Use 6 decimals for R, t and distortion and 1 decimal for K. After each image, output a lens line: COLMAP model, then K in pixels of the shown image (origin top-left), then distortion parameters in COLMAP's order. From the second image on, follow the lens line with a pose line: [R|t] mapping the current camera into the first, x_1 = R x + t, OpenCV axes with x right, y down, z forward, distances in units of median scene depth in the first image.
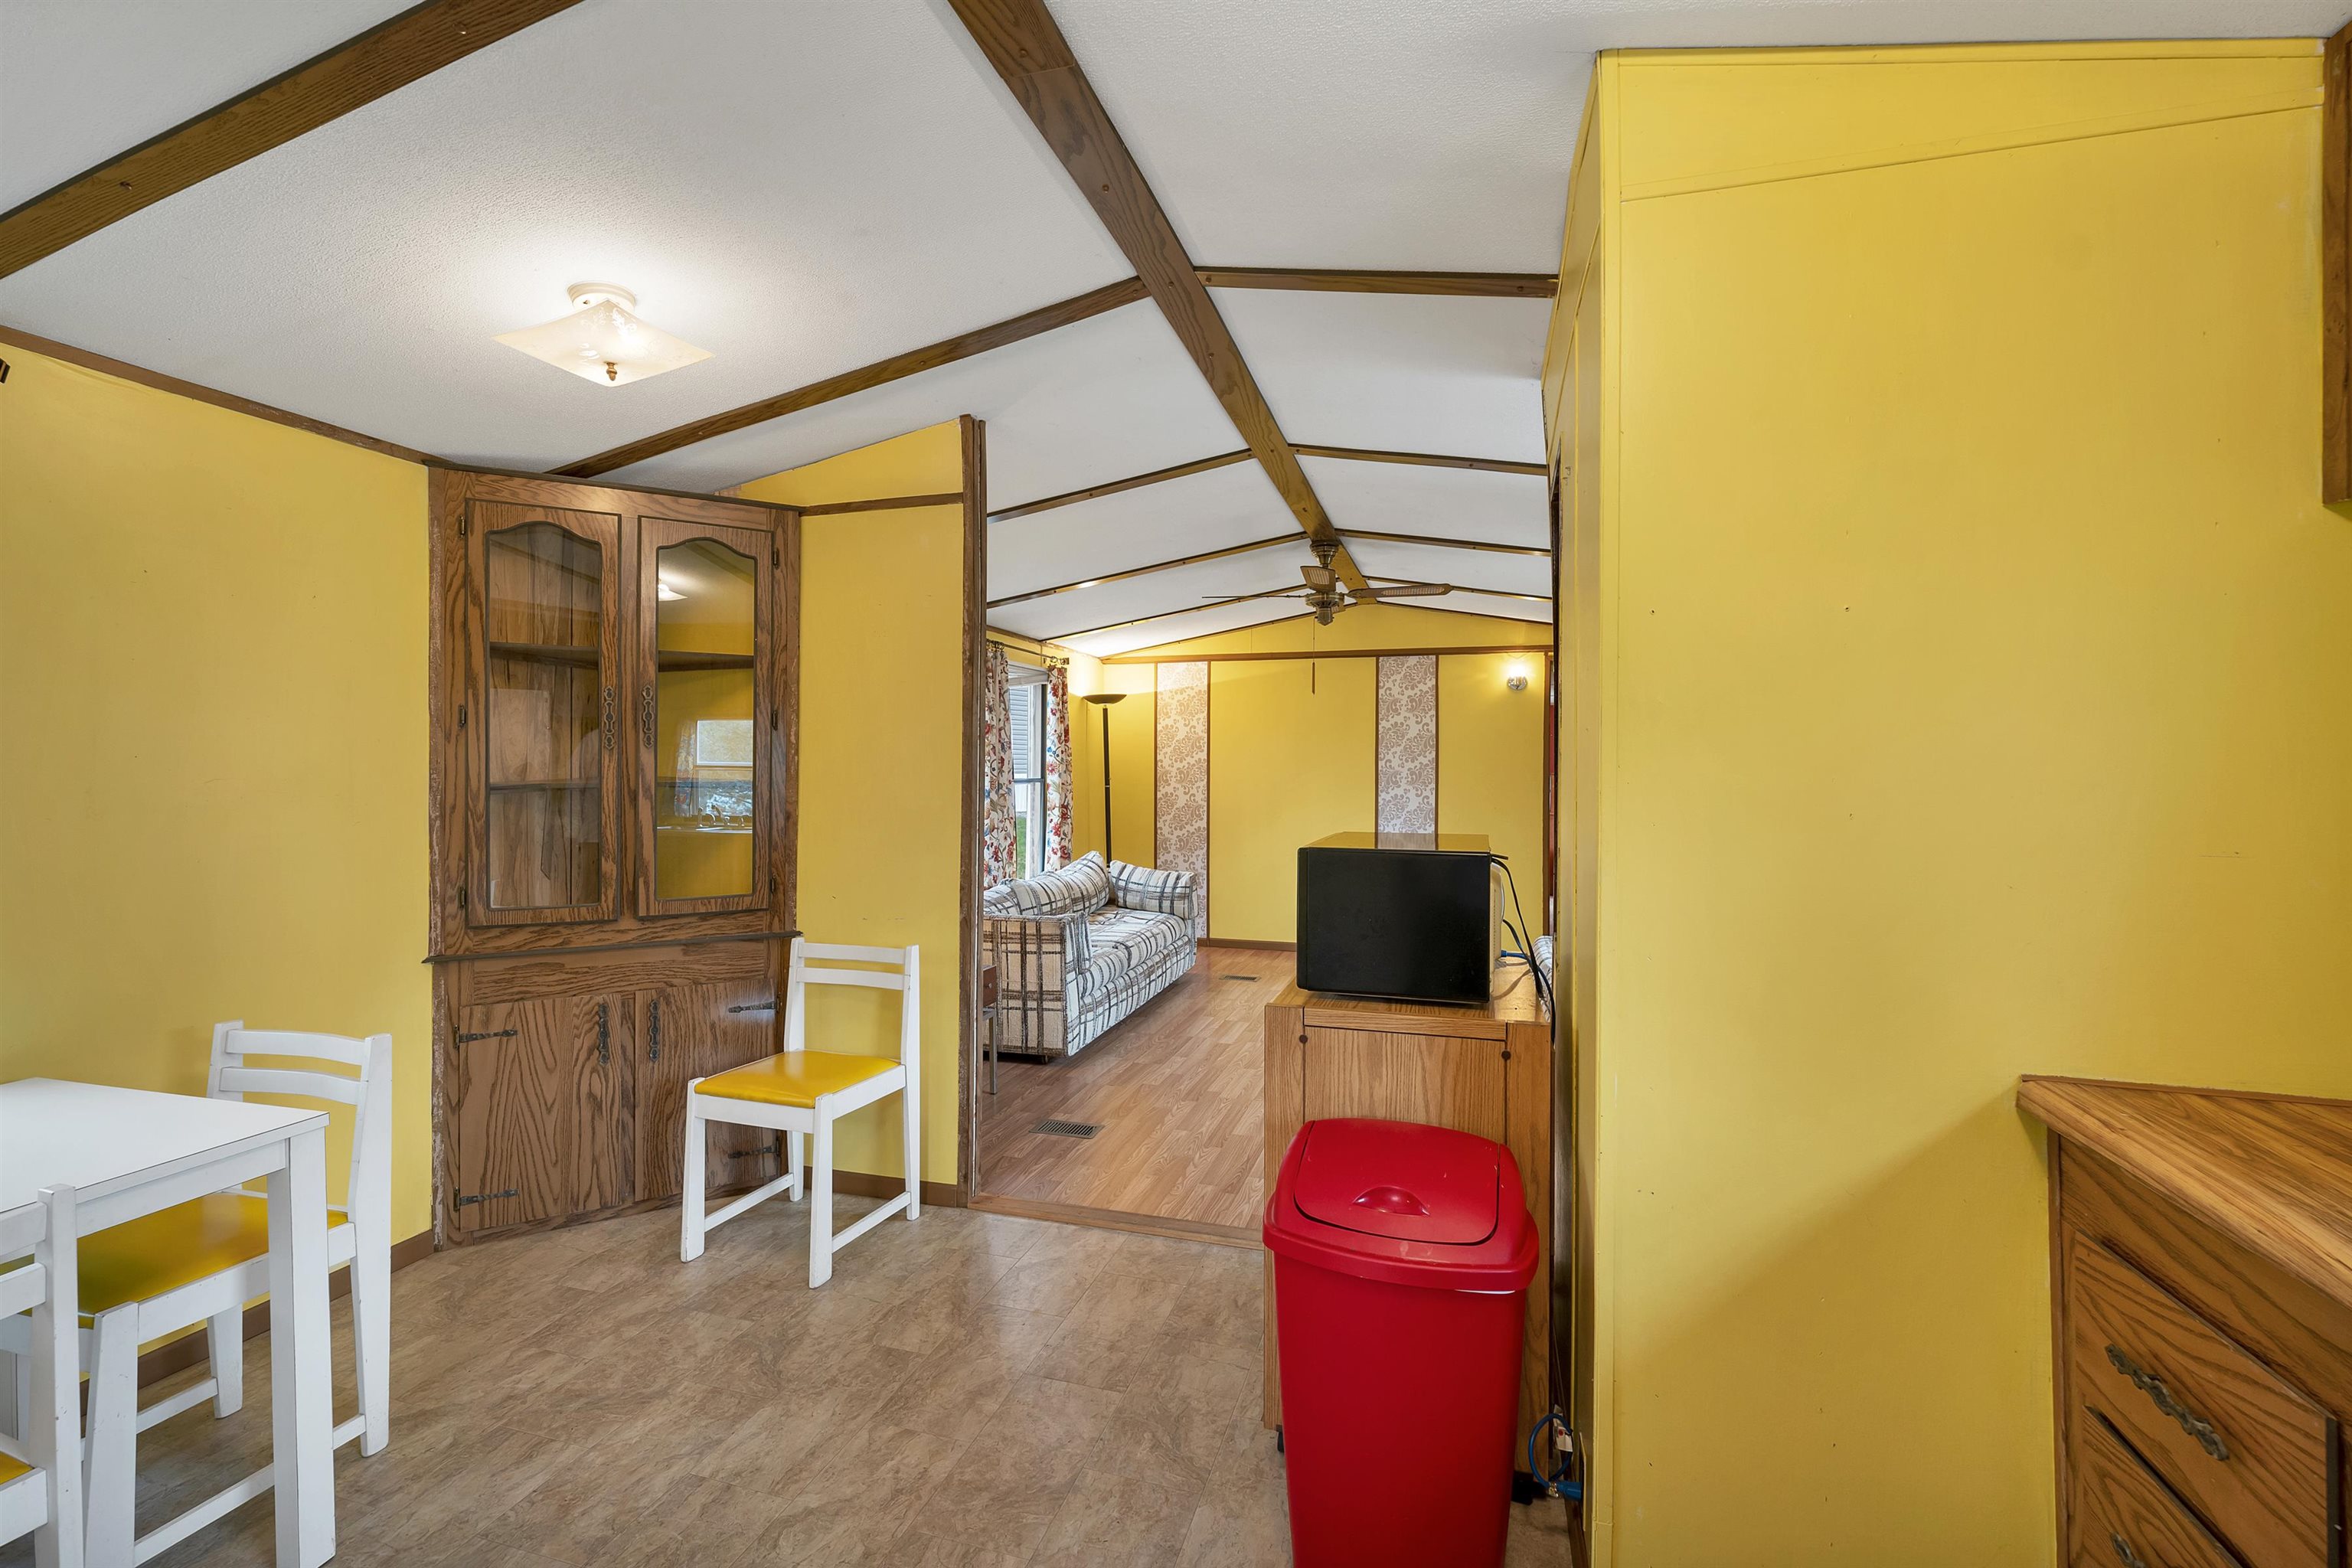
lens RADIAL K [[989.9, 0, 1176.2], [0, 989.9, 776.6], [0, 0, 1]] dist [0.000522, -0.000354]
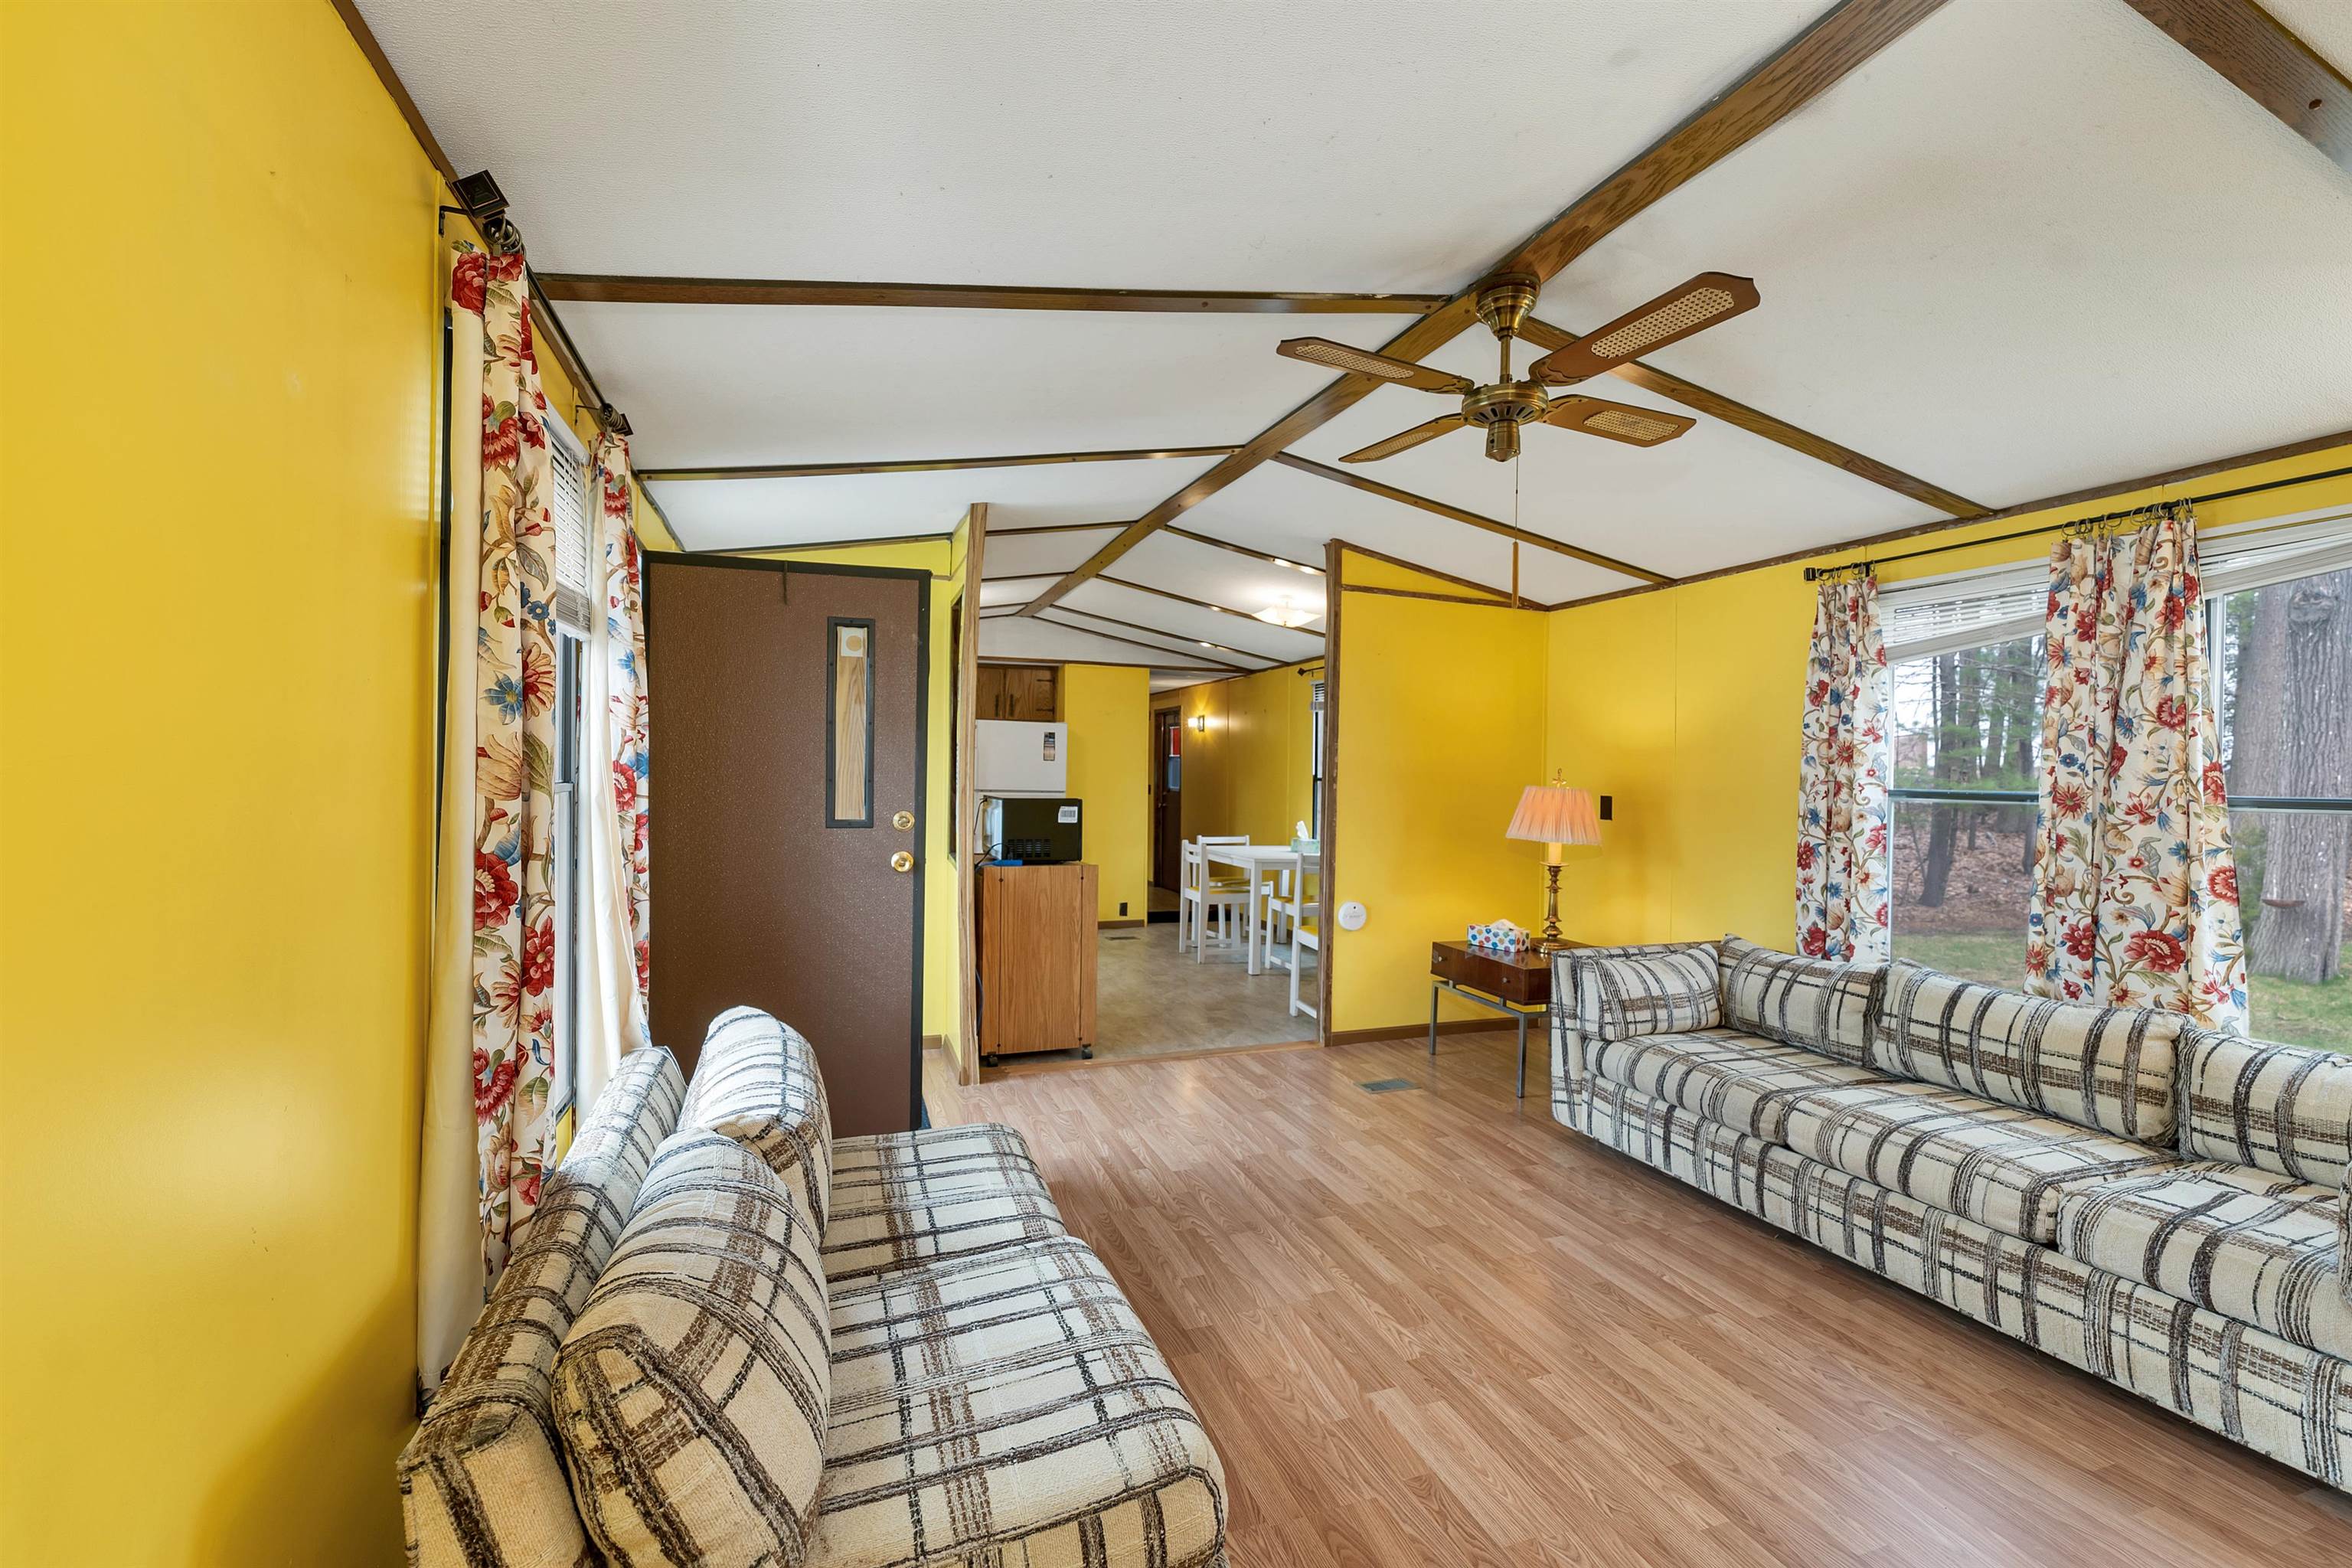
lens RADIAL K [[989.9, 0, 1176.2], [0, 989.9, 776.6], [0, 0, 1]] dist [0.000522, -0.000354]
pose [[-0.800197, -0.011488, -0.599627, 0.436495], [-0.020105, 0.999768, 0.007676, -0.000381], [0.599400, 0.018198, -0.800243, 1.002363]]
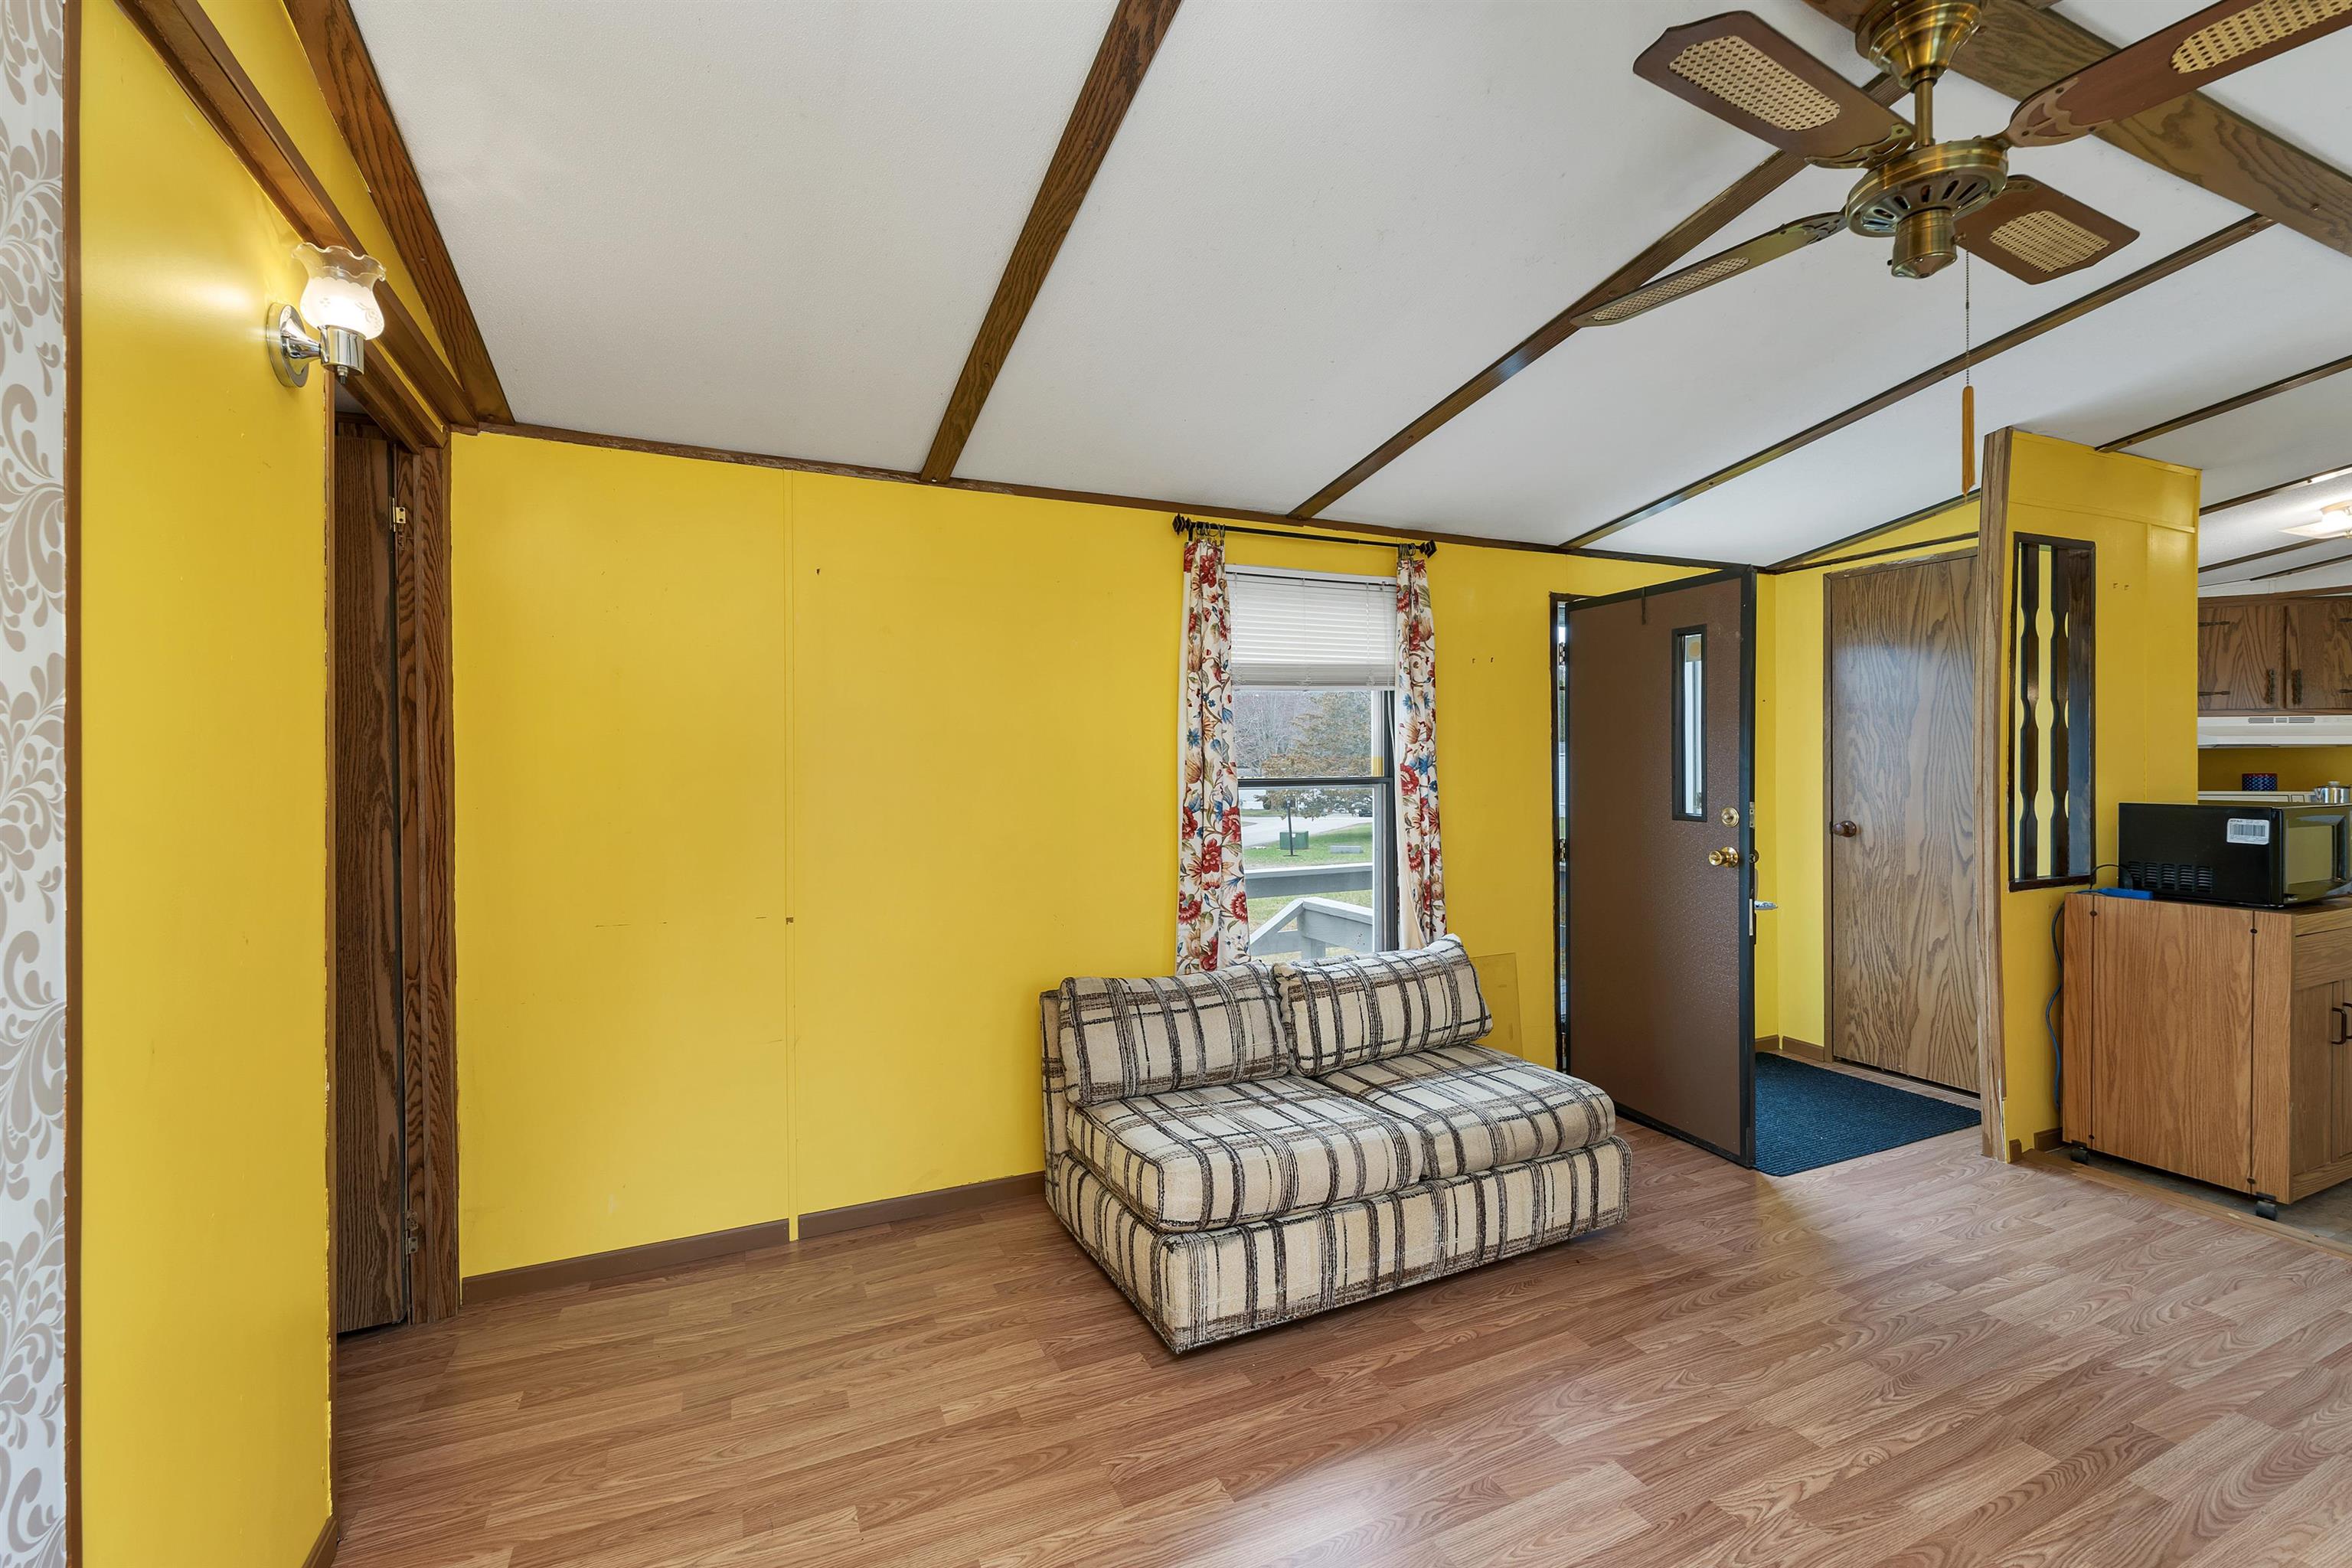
lens RADIAL K [[993.7, 0, 1166.2], [0, 993.7, 764.5], [0, 0, 1]] dist [0.001349, 0.000122]
pose [[-0.655279, -0.002625, 0.755383, 0.053234], [0.005613, 0.999949, 0.008344, -0.004227], [-0.755366, 0.009708, -0.655231, 1.073111]]
